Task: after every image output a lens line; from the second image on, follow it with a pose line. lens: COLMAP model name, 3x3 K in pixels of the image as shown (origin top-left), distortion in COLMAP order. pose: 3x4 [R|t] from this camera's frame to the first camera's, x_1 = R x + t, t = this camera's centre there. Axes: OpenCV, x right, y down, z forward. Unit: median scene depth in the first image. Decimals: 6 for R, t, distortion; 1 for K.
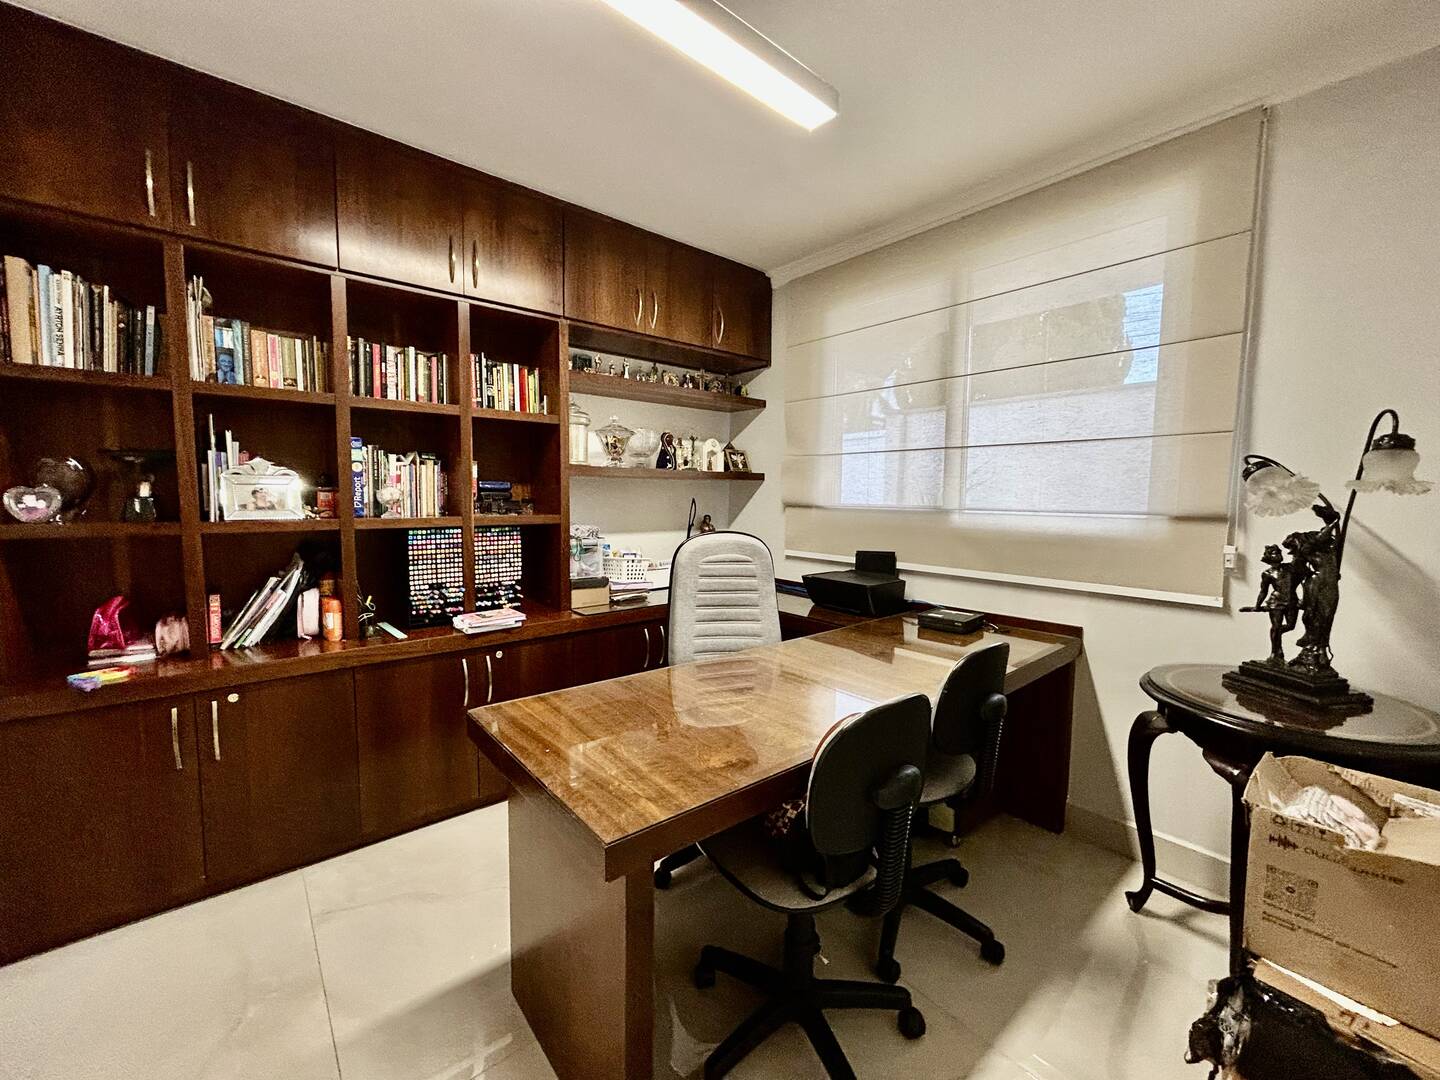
lens RADIAL K [[580.7, 0, 718.4], [0, 580.7, 538.8], [0, 0, 1]] dist [-0.001018, 0.003716]
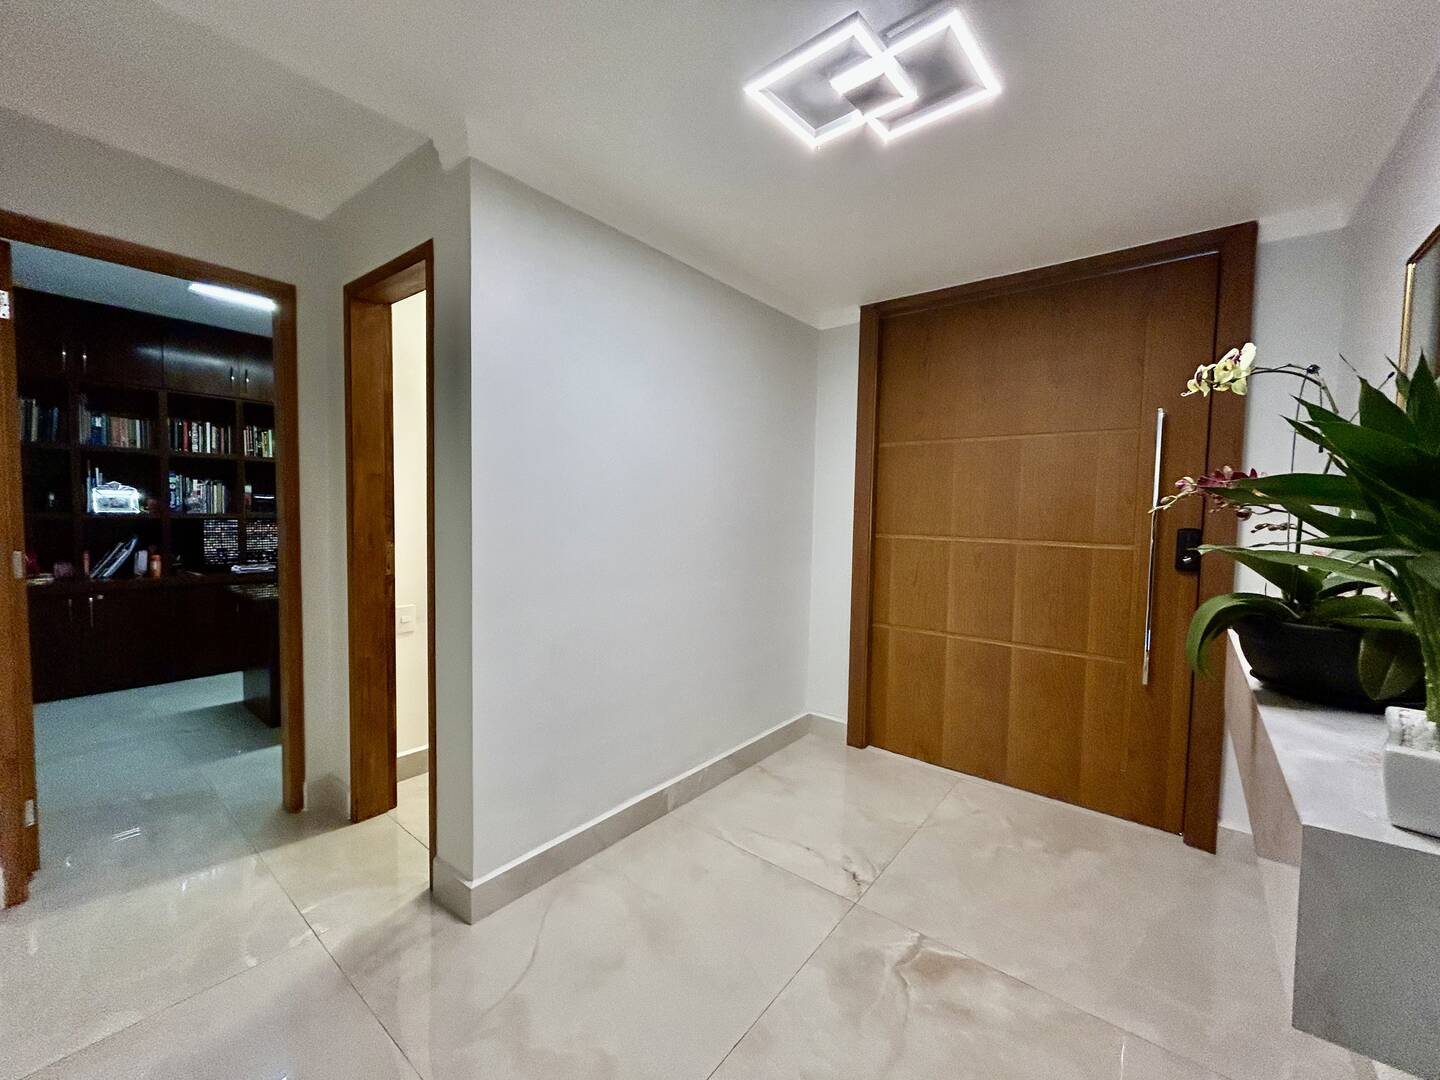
lens RADIAL K [[571.4, 0, 727.9], [0, 571.4, 537.5], [0, 0, 1]] dist [0.002357, -0.003632]
pose [[0.978746, -0.002864, 0.205055, 0.783174], [0.008369, 0.999627, -0.025986, 0.109656], [-0.204904, 0.027150, 0.978405, -1.210313]]
